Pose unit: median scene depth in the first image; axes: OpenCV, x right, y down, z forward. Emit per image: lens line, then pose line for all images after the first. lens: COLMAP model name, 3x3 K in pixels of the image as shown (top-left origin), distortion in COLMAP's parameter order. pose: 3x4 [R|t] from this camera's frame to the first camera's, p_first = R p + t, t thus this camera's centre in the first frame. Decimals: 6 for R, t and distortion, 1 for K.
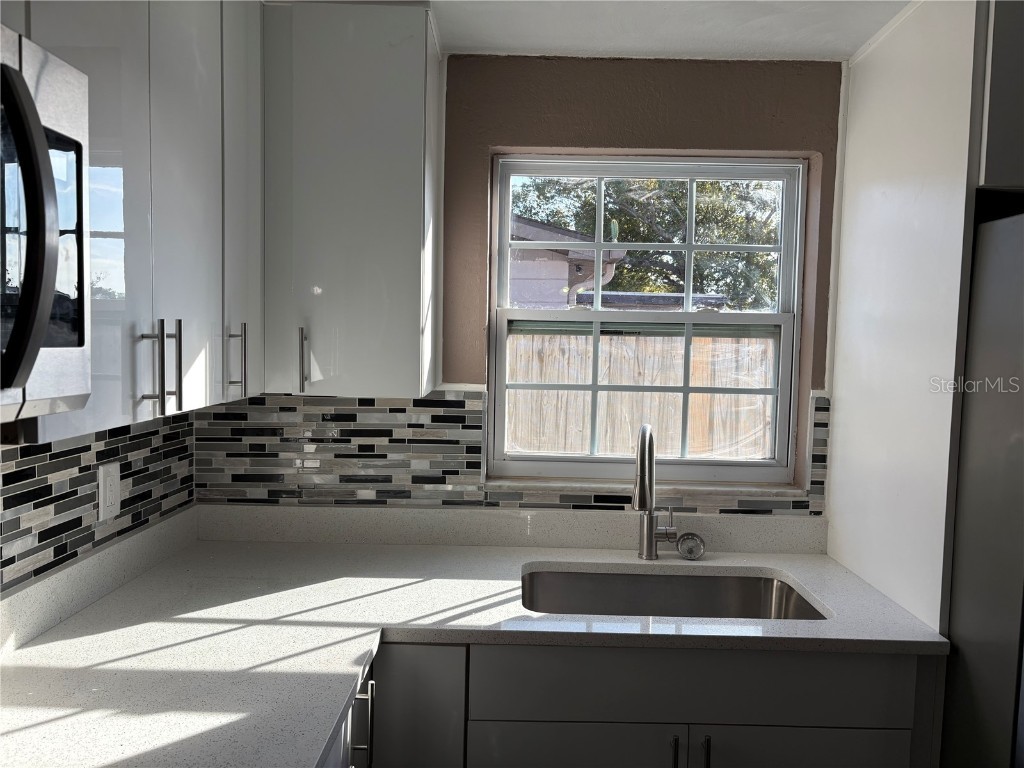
lens RADIAL K [[774.5, 0, 522.5], [0, 774.5, 375.2], [0, 0, 1]] dist [0.033123, -0.060565]
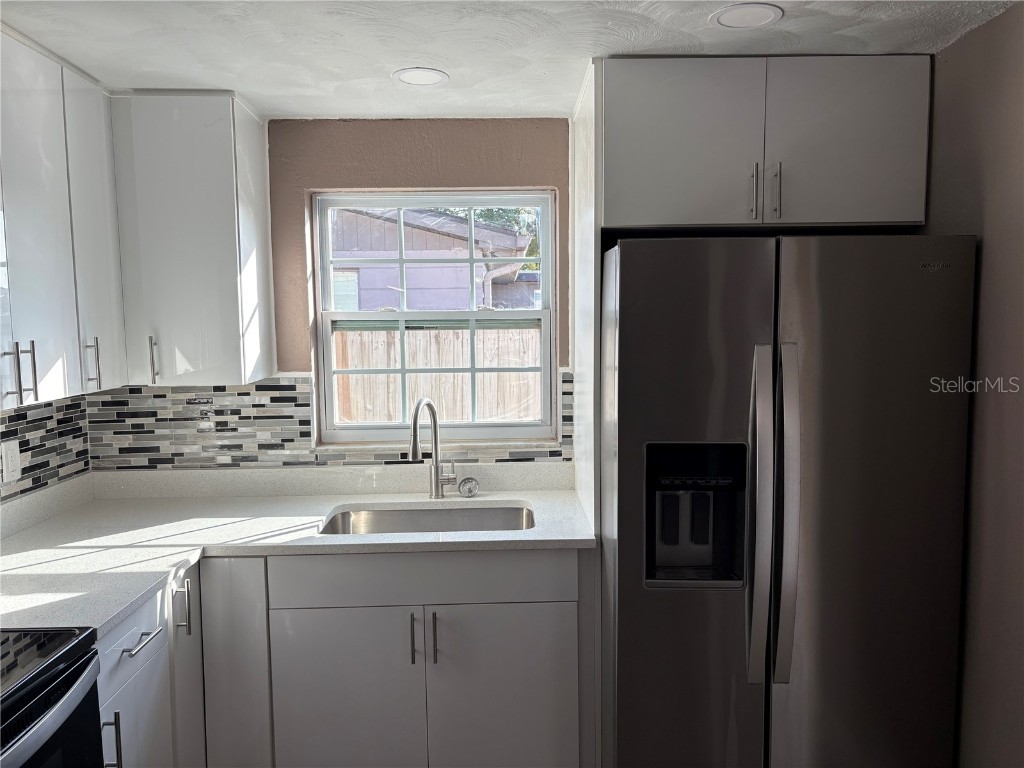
lens RADIAL K [[774.5, 0, 531.6], [0, 774.5, 374.6], [0, 0, 1]] dist [0.033123, -0.060565]
pose [[0.998921, -0.036121, 0.029198, 0.284807], [0.035219, 0.998903, 0.030871, -0.010724], [-0.030281, -0.029809, 0.999097, -0.317624]]
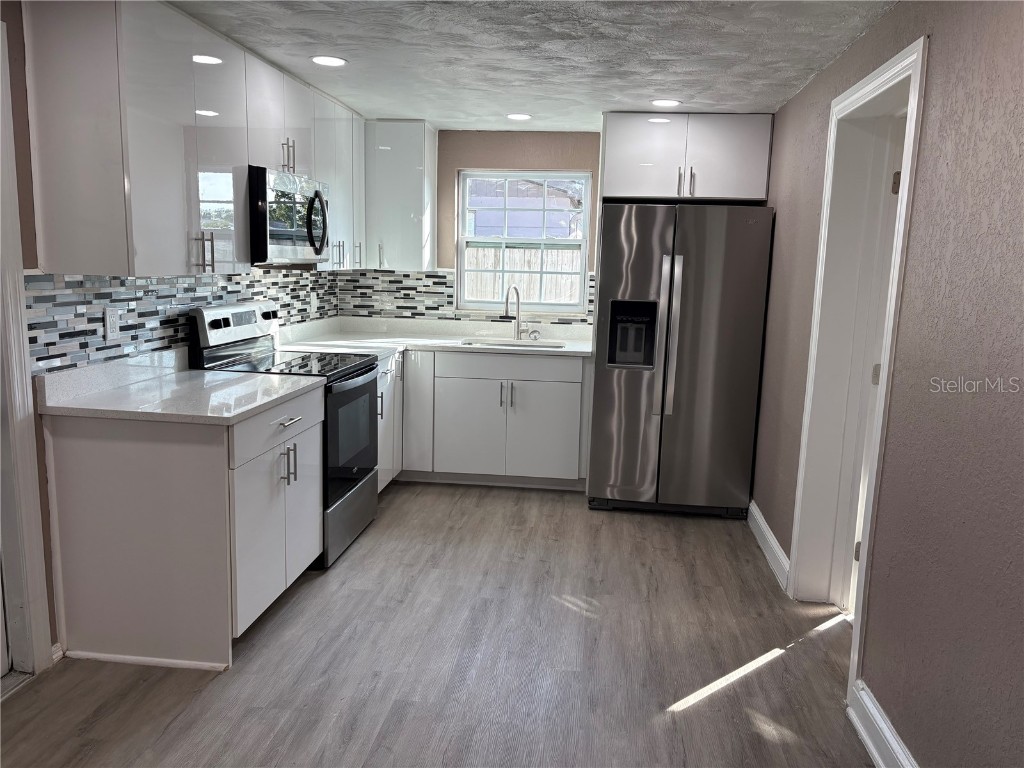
lens RADIAL K [[774.5, 0, 522.8], [0, 774.5, 379.9], [0, 0, 1]] dist [0.033123, -0.060565]
pose [[0.993754, 0.024349, -0.108905, 0.436434], [-0.012656, 0.994200, 0.106795, 0.095828], [0.110874, -0.104750, 0.988299, -1.404640]]
